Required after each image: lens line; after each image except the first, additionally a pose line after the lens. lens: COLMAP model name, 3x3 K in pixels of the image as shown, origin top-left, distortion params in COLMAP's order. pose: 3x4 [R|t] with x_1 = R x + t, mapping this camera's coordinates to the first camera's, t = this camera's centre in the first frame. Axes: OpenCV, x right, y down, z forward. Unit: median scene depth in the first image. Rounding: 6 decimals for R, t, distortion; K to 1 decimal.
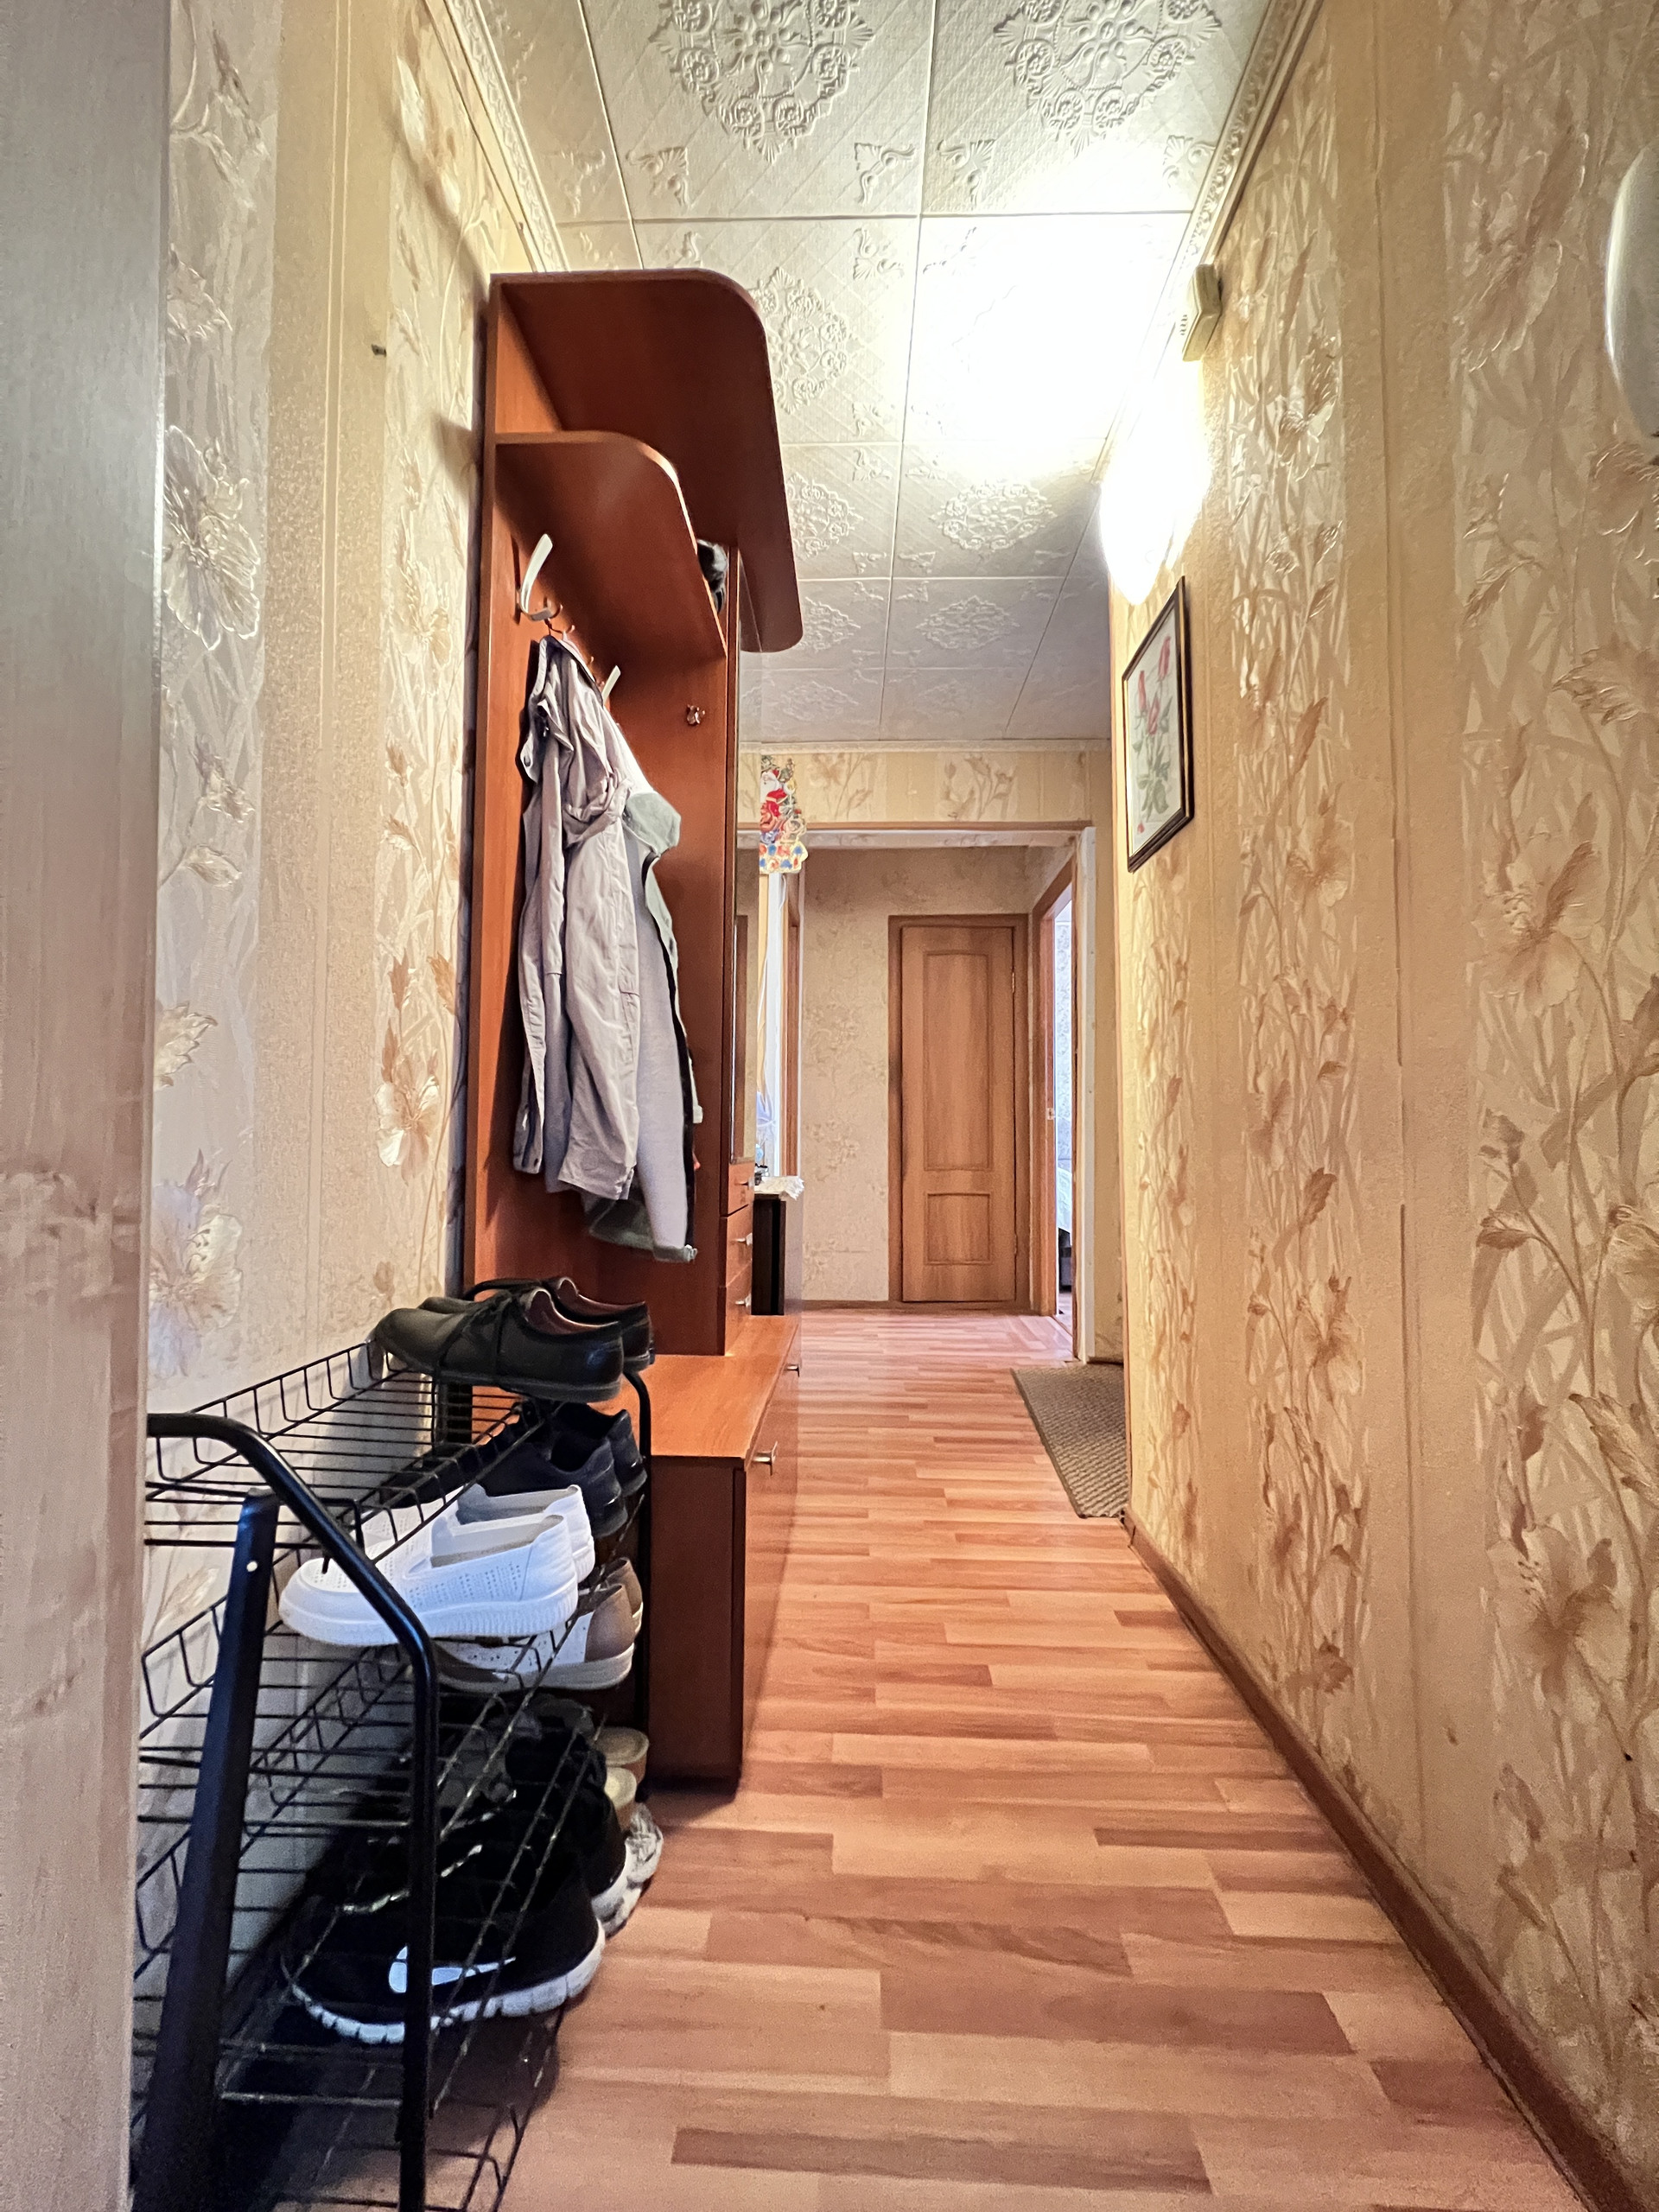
lens RADIAL K [[884.9, 0, 832.1], [0, 884.9, 1111.3], [0, 0, 1]] dist [-0.002349, 0.000974]
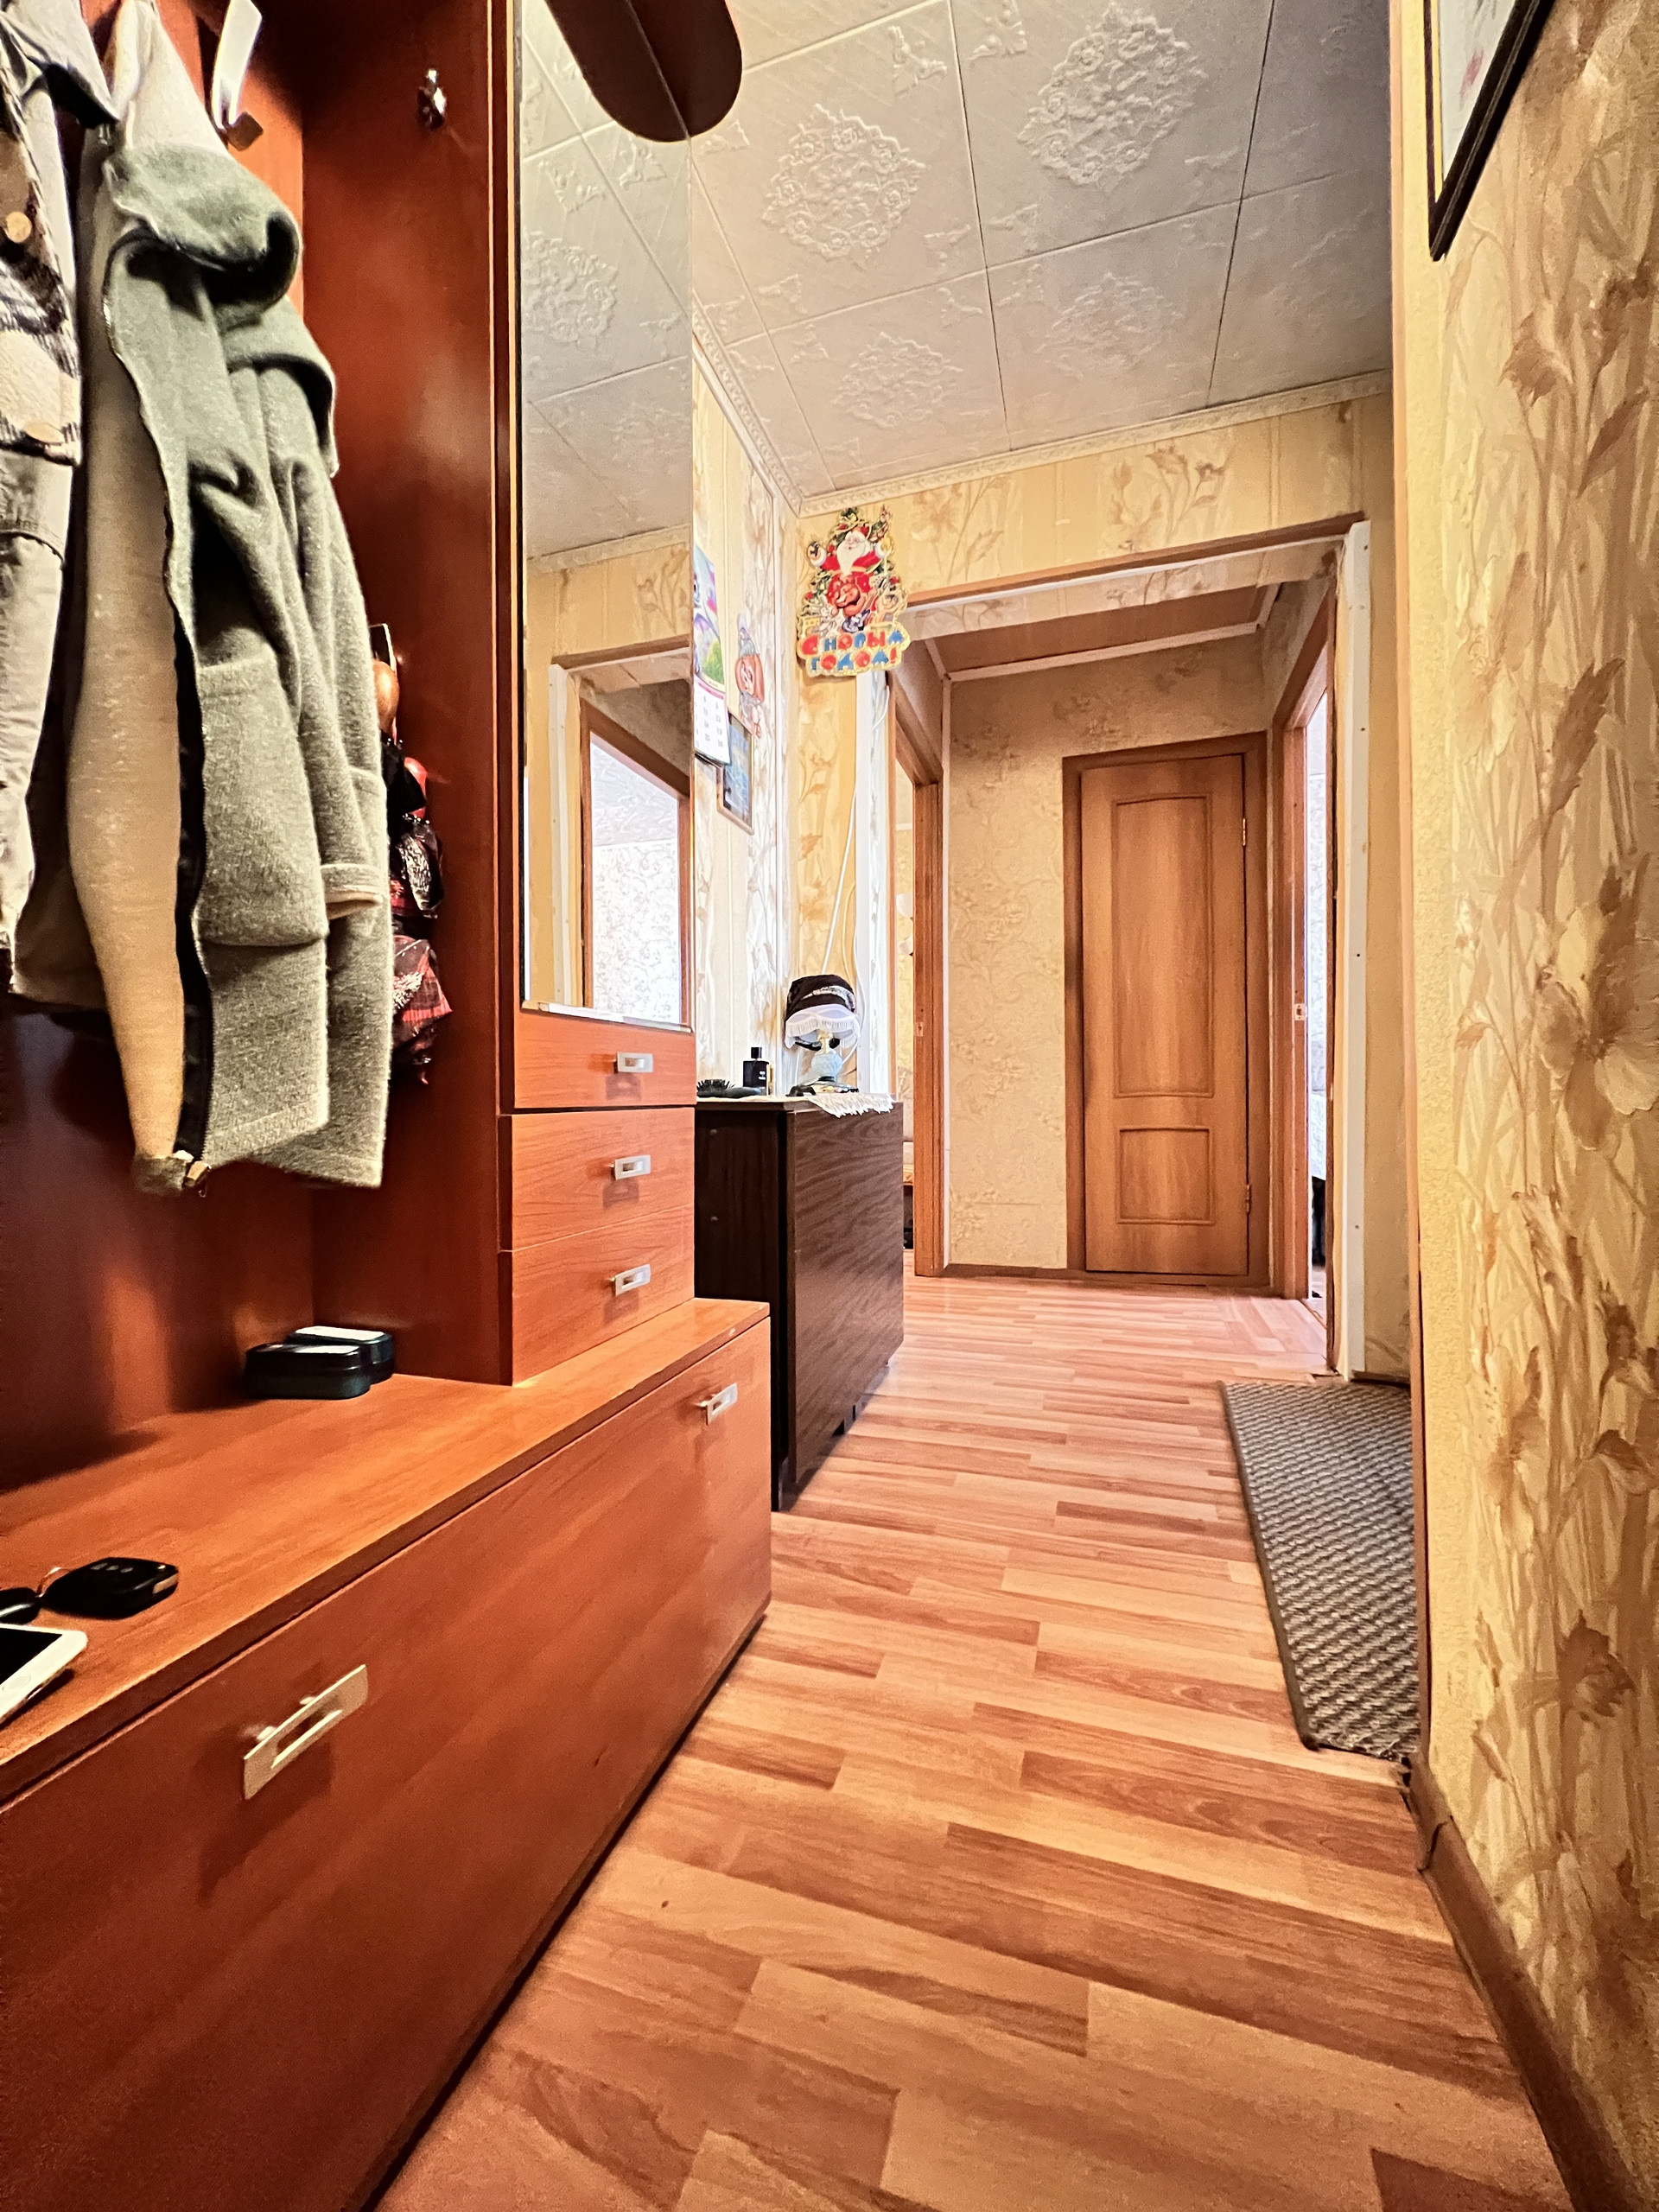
lens RADIAL K [[884.9, 0, 832.1], [0, 884.9, 1111.3], [0, 0, 1]] dist [-0.002349, 0.000974]
pose [[0.963939, -0.009629, -0.265951, 0.095804], [0.022797, 0.998660, 0.046469, 0.049879], [0.265147, -0.050857, 0.962866, 0.285359]]
